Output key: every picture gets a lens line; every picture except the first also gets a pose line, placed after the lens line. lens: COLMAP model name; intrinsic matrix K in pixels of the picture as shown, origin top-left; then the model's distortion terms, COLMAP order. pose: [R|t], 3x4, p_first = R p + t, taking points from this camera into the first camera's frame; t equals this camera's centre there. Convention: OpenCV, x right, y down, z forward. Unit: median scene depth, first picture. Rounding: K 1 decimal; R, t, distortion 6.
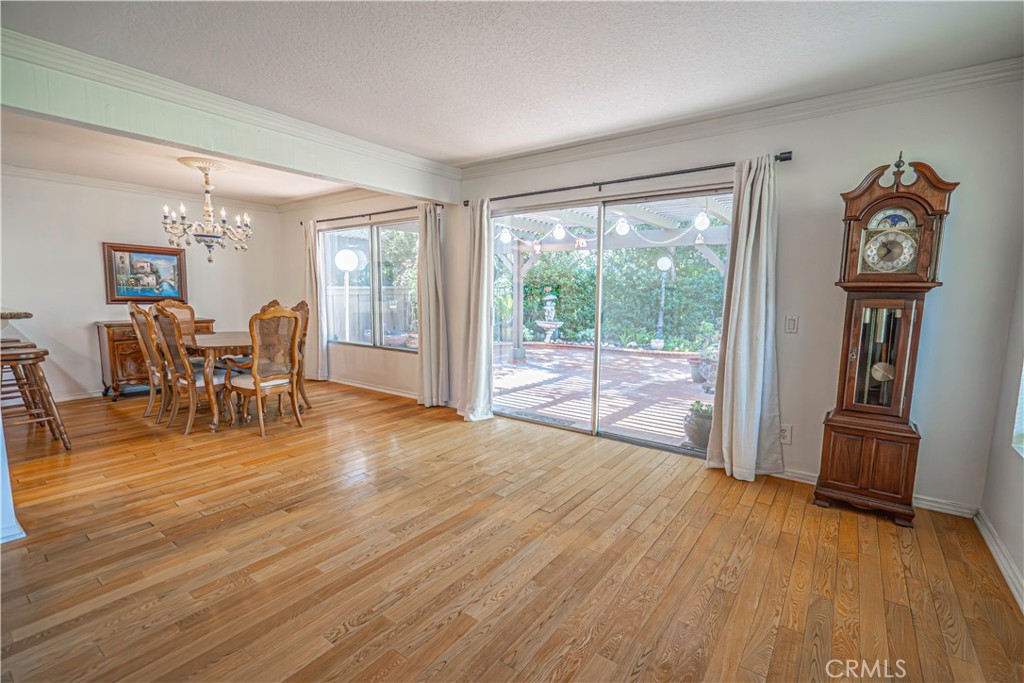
lens RADIAL K [[461.6, 0, 511.2], [0, 461.6, 345.4], [0, 0, 1]] dist [-0.001645, 0.000569]
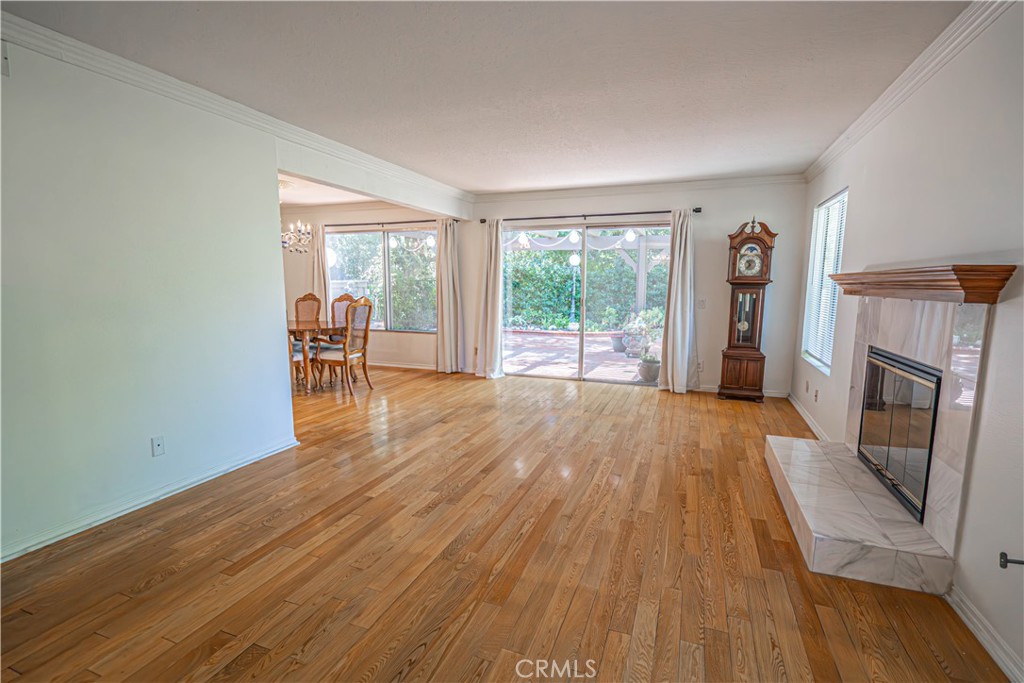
lens RADIAL K [[476.6, 0, 512.0], [0, 476.6, 341.5], [0, 0, 1]] dist [0.000041, 0.000362]
pose [[0.963937, -0.036838, 0.263568, -0.657264], [0.034729, 0.999317, 0.012659, 0.058527], [-0.263855, -0.003049, 0.964558, -0.647791]]
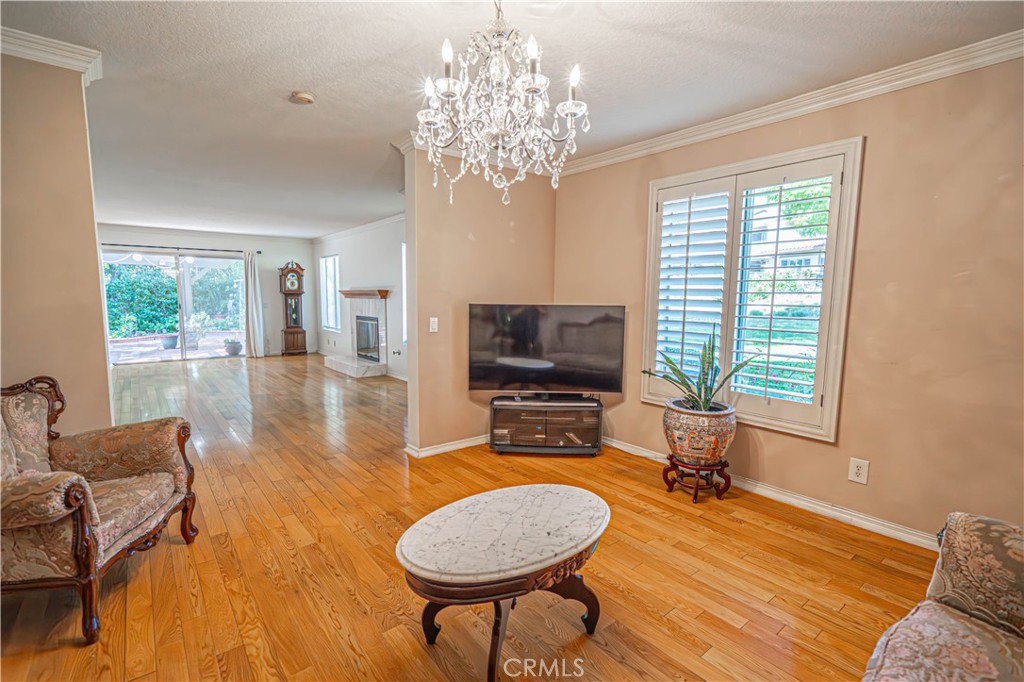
lens RADIAL K [[461.6, 0, 511.2], [0, 461.6, 344.9], [0, 0, 1]] dist [-0.001645, 0.000569]
pose [[0.249129, -0.109774, 0.962229, -2.256799], [0.108074, 0.990501, 0.085018, 0.151958], [-0.962421, 0.082812, 0.258626, -1.550960]]
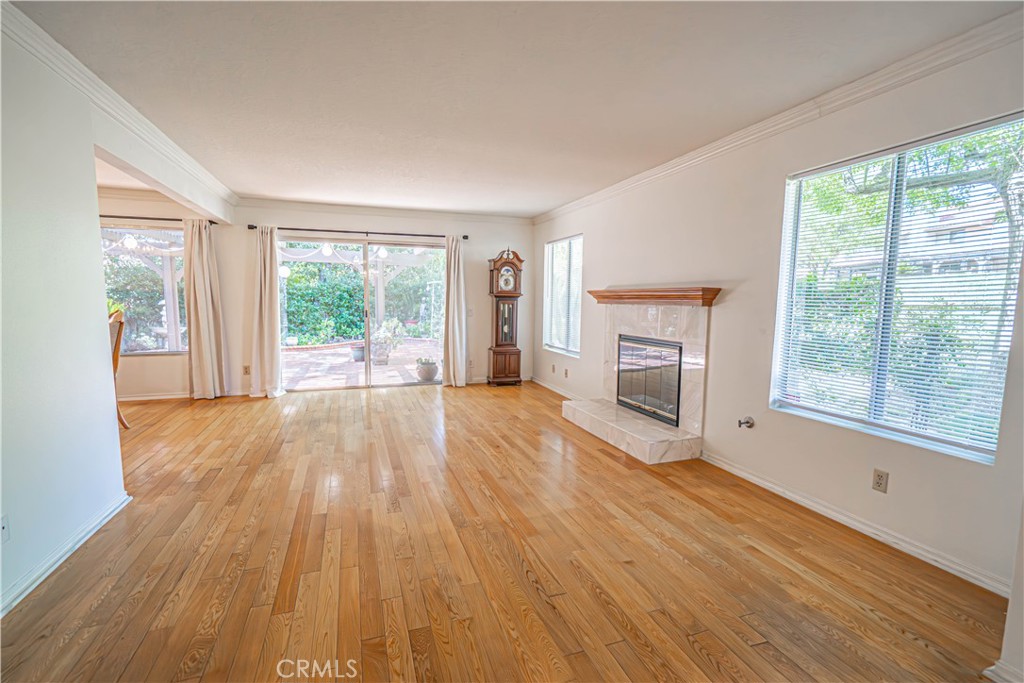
lens RADIAL K [[461.6, 0, 511.2], [0, 461.6, 345.4], [0, 0, 1]] dist [-0.001645, 0.000569]
pose [[0.565839, -0.085861, 0.820033, -1.238242], [0.091083, 0.994985, 0.041331, 0.042463], [-0.819470, 0.051304, 0.570822, -0.462073]]
